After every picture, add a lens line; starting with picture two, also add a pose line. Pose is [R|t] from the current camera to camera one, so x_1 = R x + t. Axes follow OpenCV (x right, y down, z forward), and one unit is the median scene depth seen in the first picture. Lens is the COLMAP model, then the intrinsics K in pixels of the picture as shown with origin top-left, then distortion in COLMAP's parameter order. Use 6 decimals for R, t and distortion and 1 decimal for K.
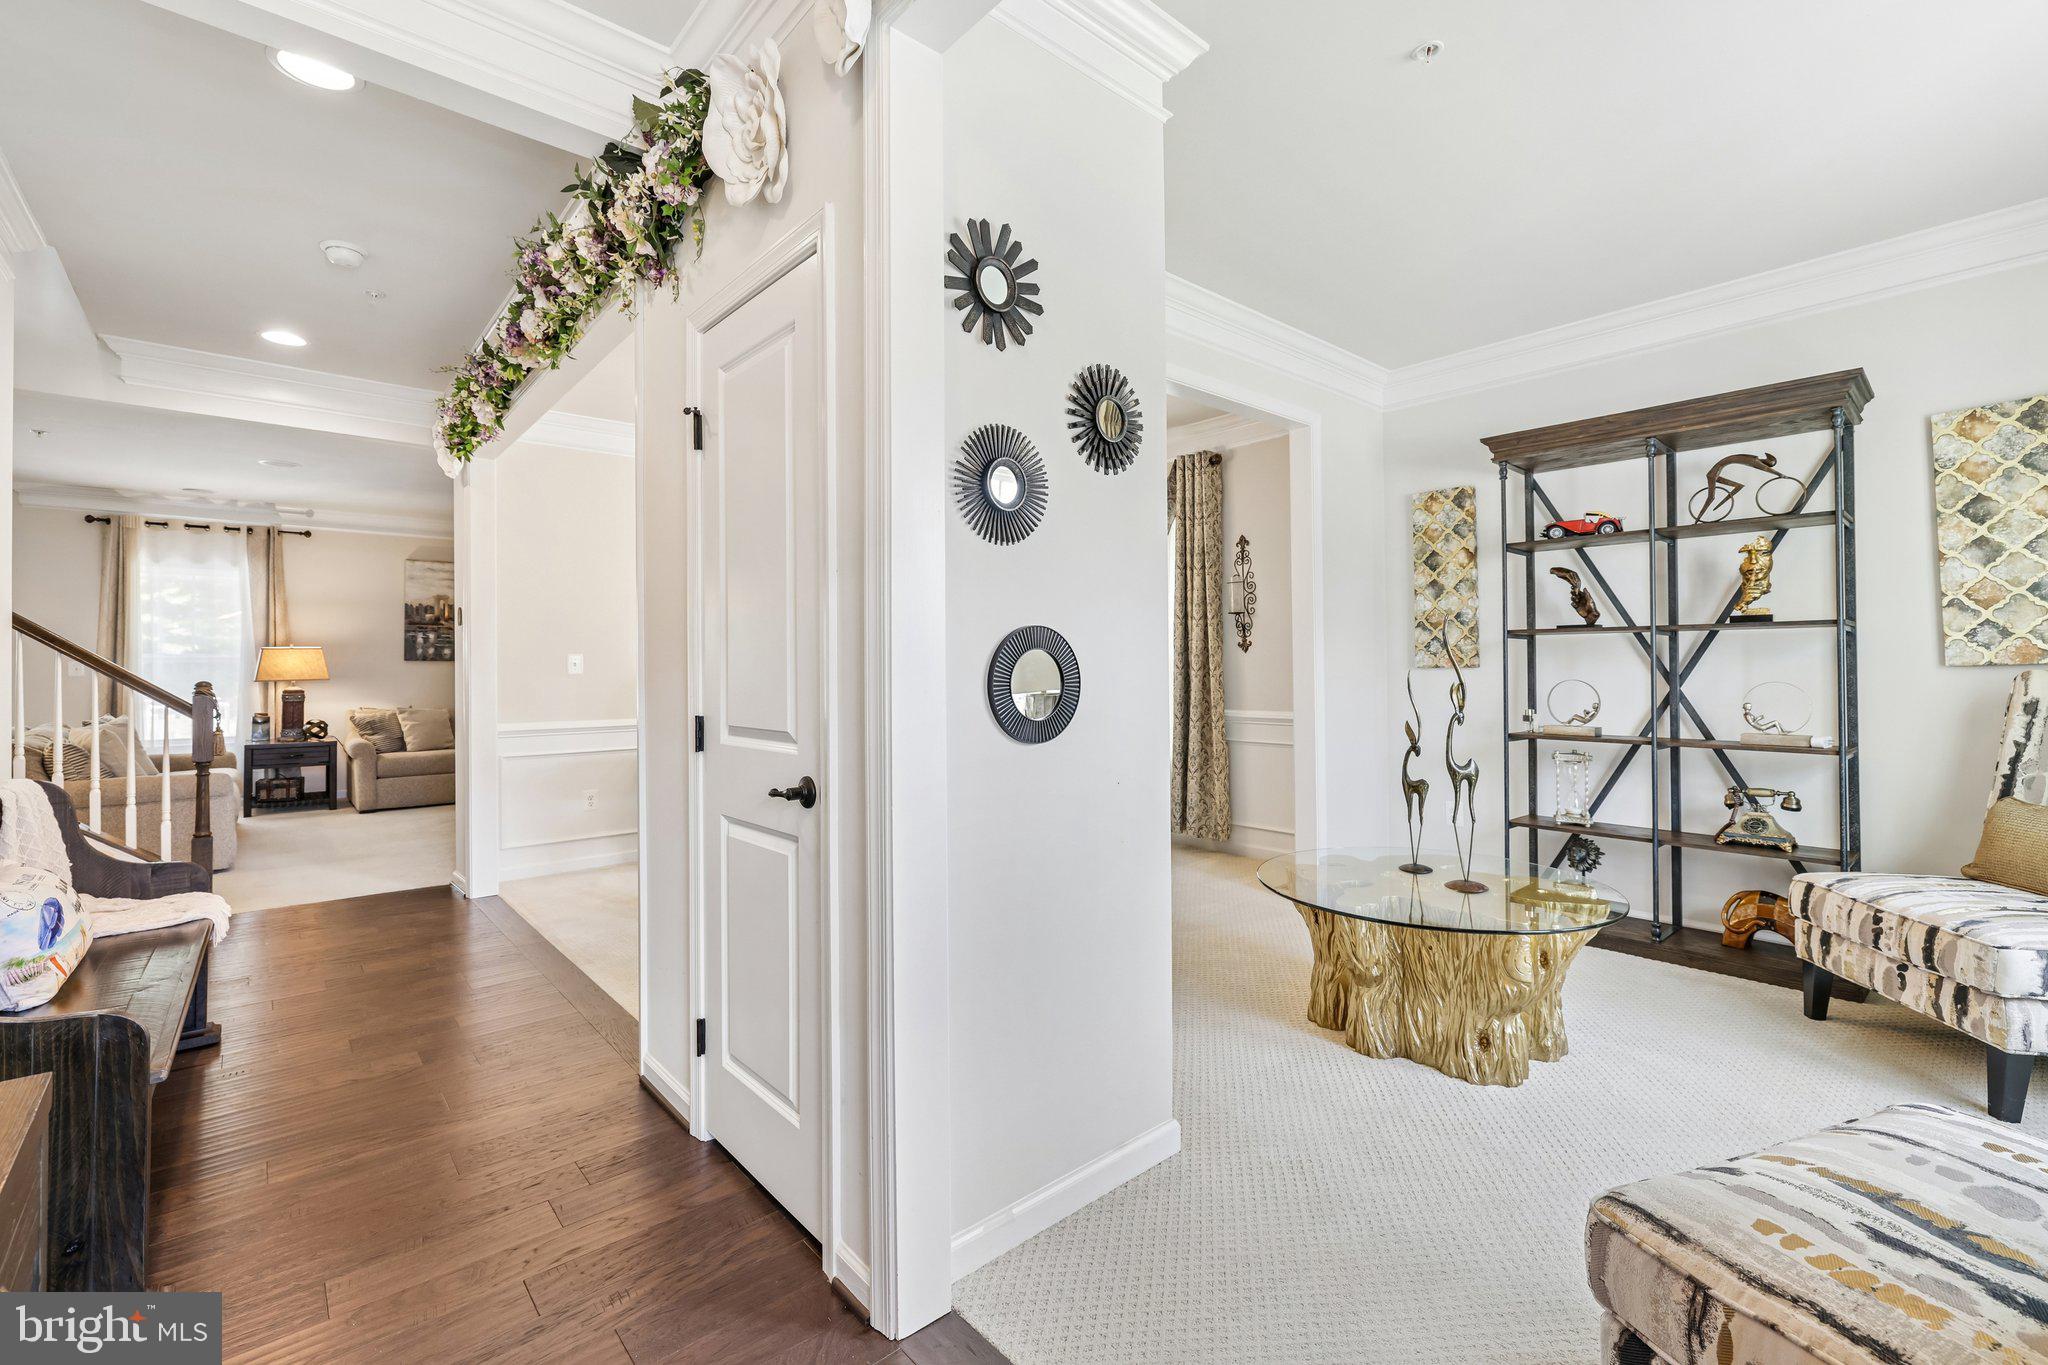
lens RADIAL K [[865.7, 0, 1022.3], [0, 865.7, 670.7], [0, 0, 1]] dist [-0.000370, -0.000141]
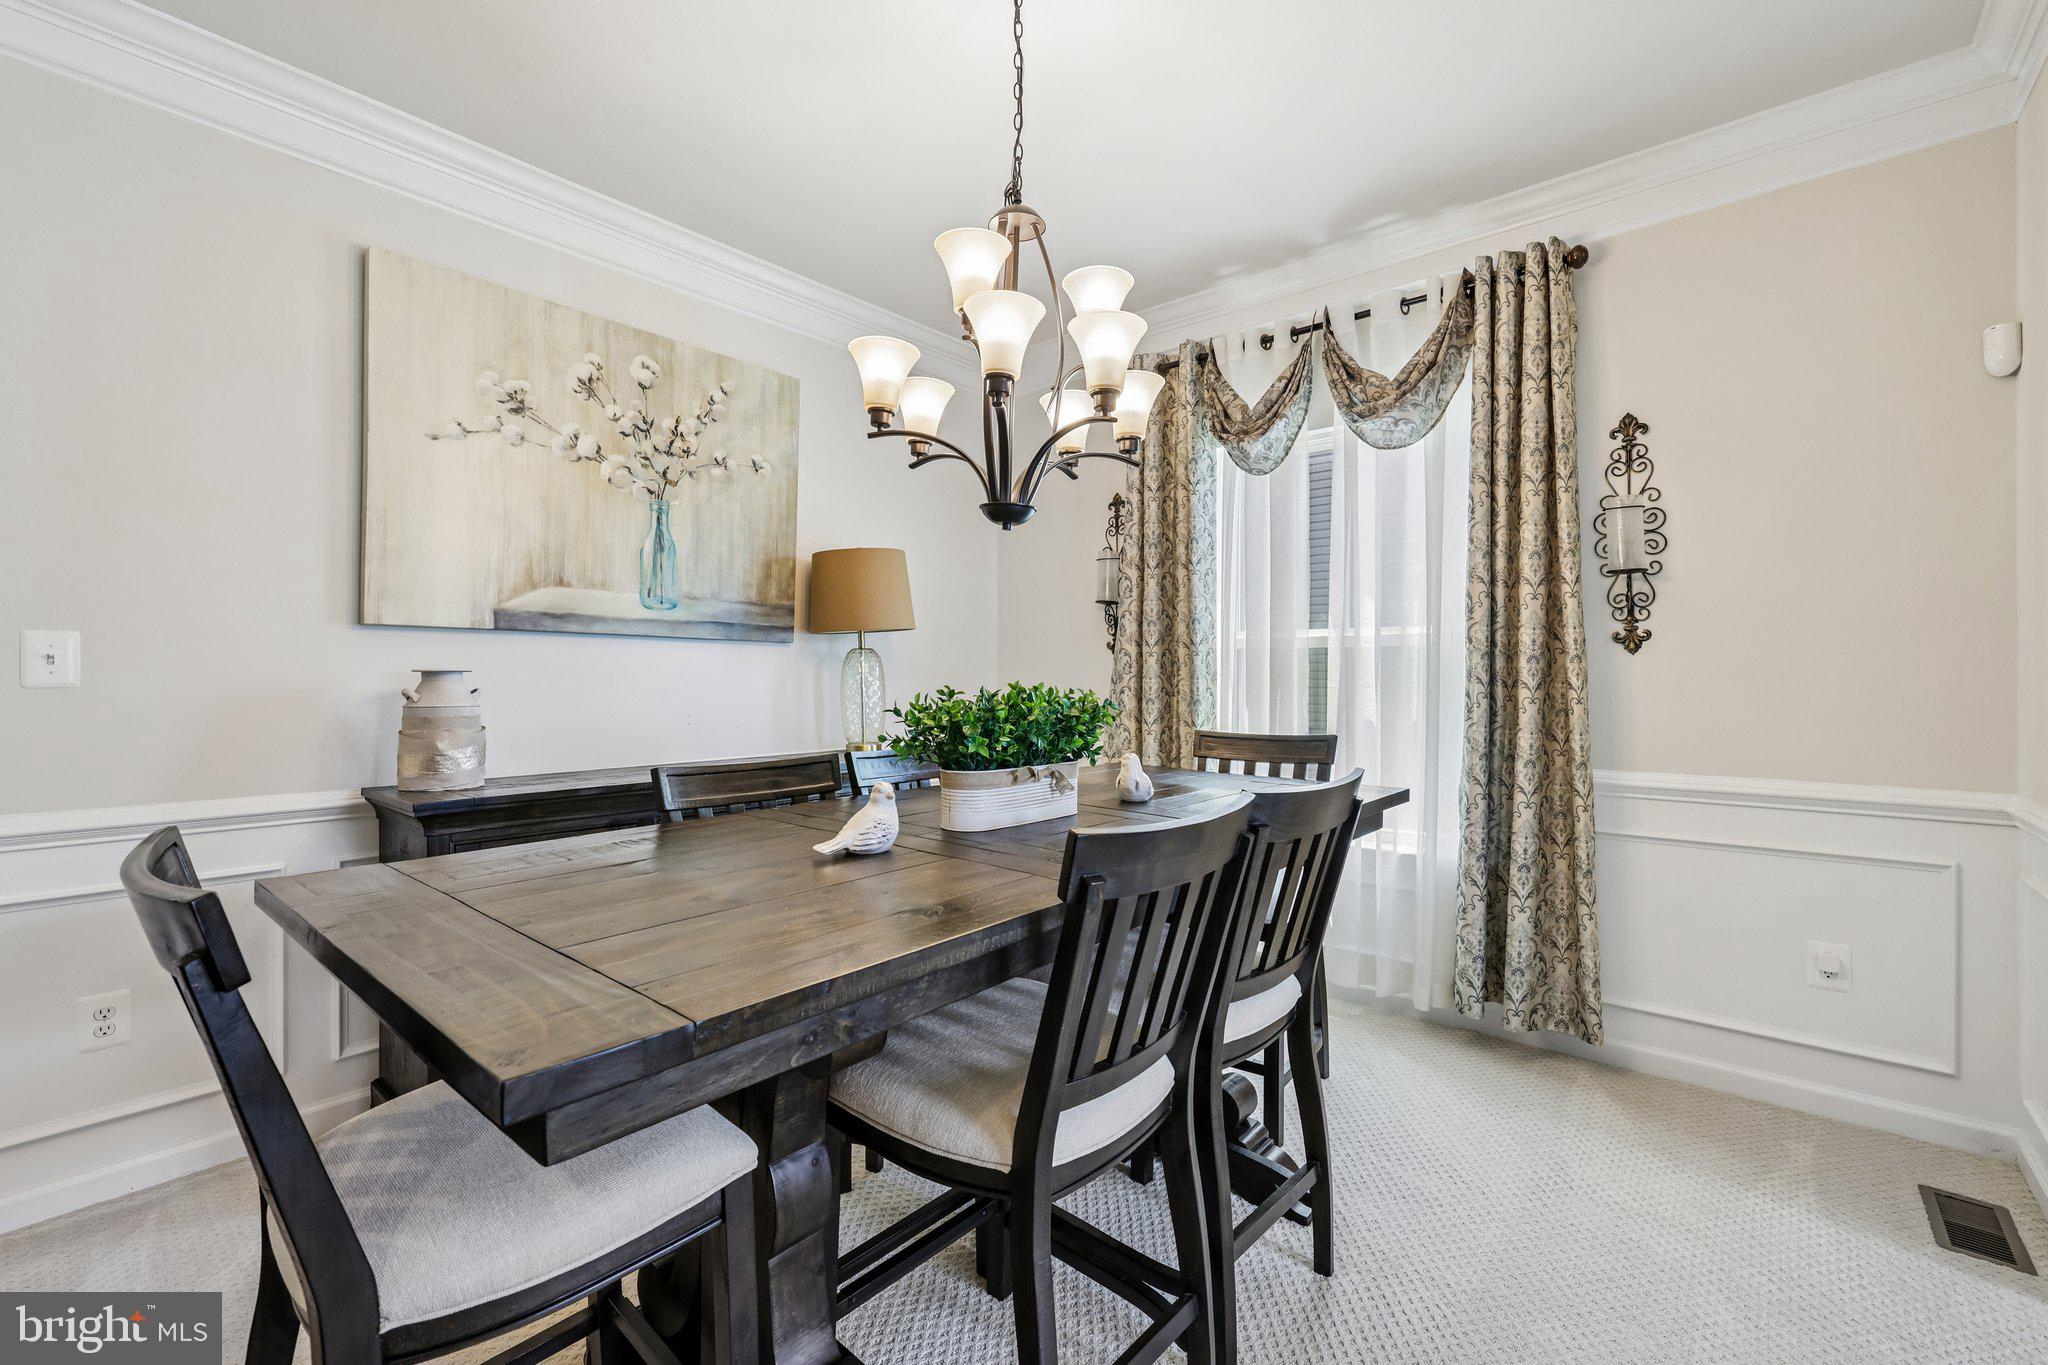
lens RADIAL K [[865.7, 0, 1023.0], [0, 865.7, 681.1], [0, 0, 1]] dist [-0.000370, -0.000141]
pose [[0.991321, 0.010350, 0.131056, -0.147519], [-0.010761, 0.999939, 0.002430, -0.002897], [-0.131023, -0.003819, 0.991372, 0.556823]]
